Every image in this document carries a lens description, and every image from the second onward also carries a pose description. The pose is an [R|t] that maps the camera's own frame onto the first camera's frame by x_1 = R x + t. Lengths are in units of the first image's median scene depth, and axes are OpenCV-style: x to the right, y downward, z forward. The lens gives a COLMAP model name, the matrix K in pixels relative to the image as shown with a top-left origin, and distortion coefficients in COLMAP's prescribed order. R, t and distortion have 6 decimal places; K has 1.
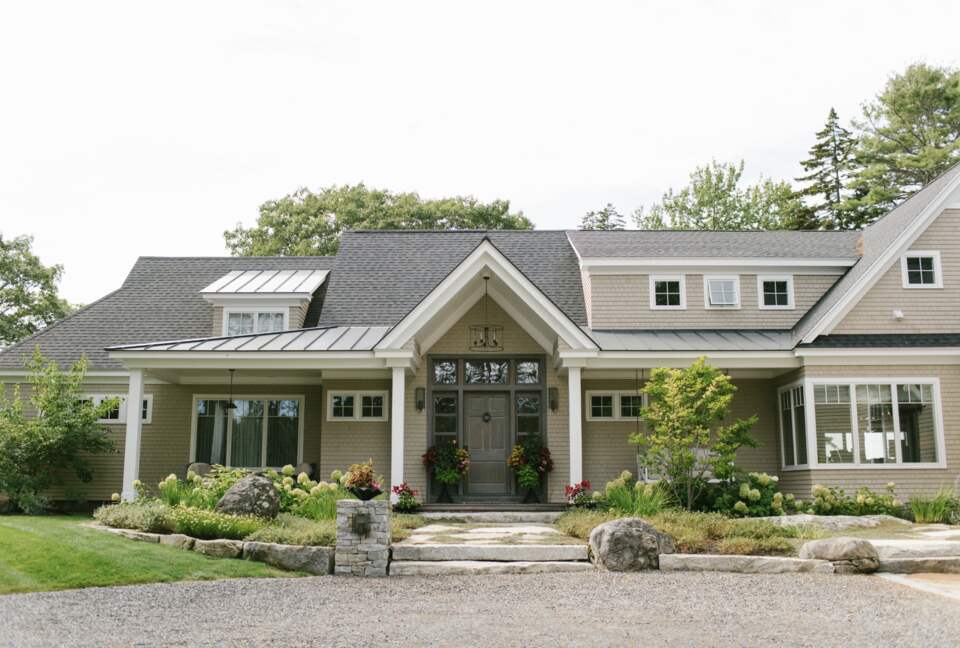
lens RADIAL K [[950.8, 0, 480.0], [0, 950.8, 324.0], [0, 0, 1]] dist [-0.091672, 0.138220]
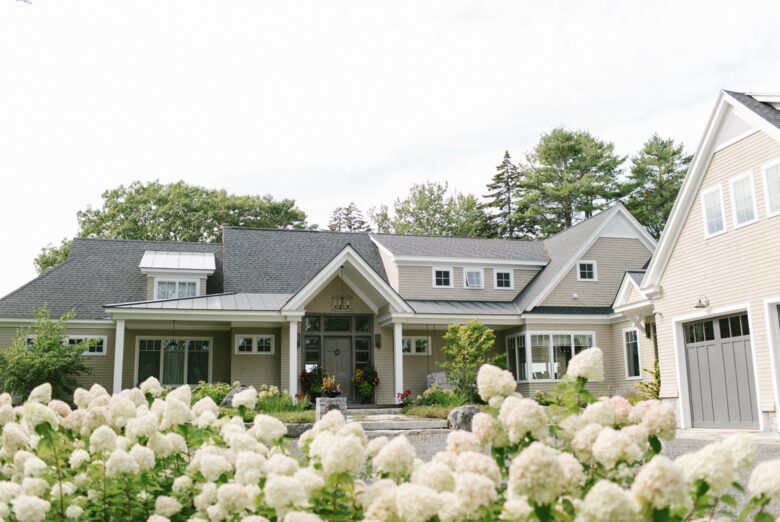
lens RADIAL K [[754.8, 0, 390.0], [0, 754.8, 261.0], [0, 0, 1]] dist [-0.062637, 0.020817]
pose [[0.964863, 0.034789, 0.260440, -0.241873], [-0.028807, 0.999227, -0.026752, -0.024866], [-0.261169, 0.018310, 0.965119, -0.260919]]
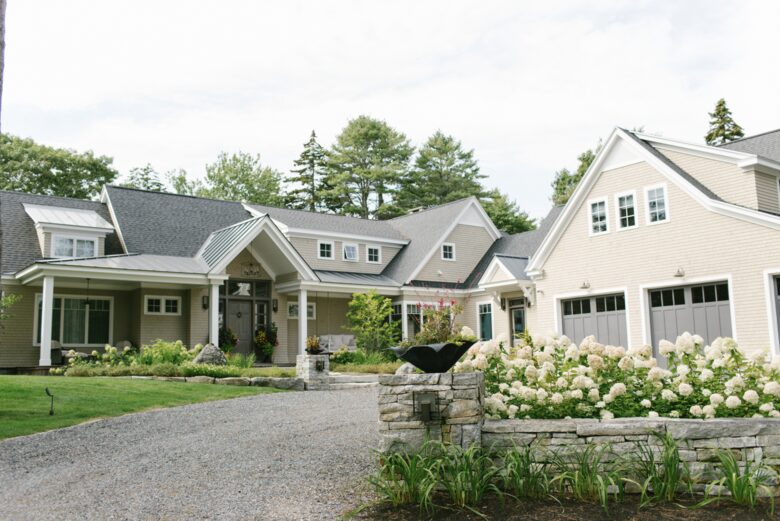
lens RADIAL K [[754.8, 0, 390.0], [0, 754.8, 260.5], [0, 0, 1]] dist [-0.062637, 0.020817]
pose [[0.782673, 0.071571, 0.618305, -0.619511], [-0.084923, 0.996357, -0.007834, -0.012440], [-0.616613, -0.046377, 0.785899, -0.233833]]
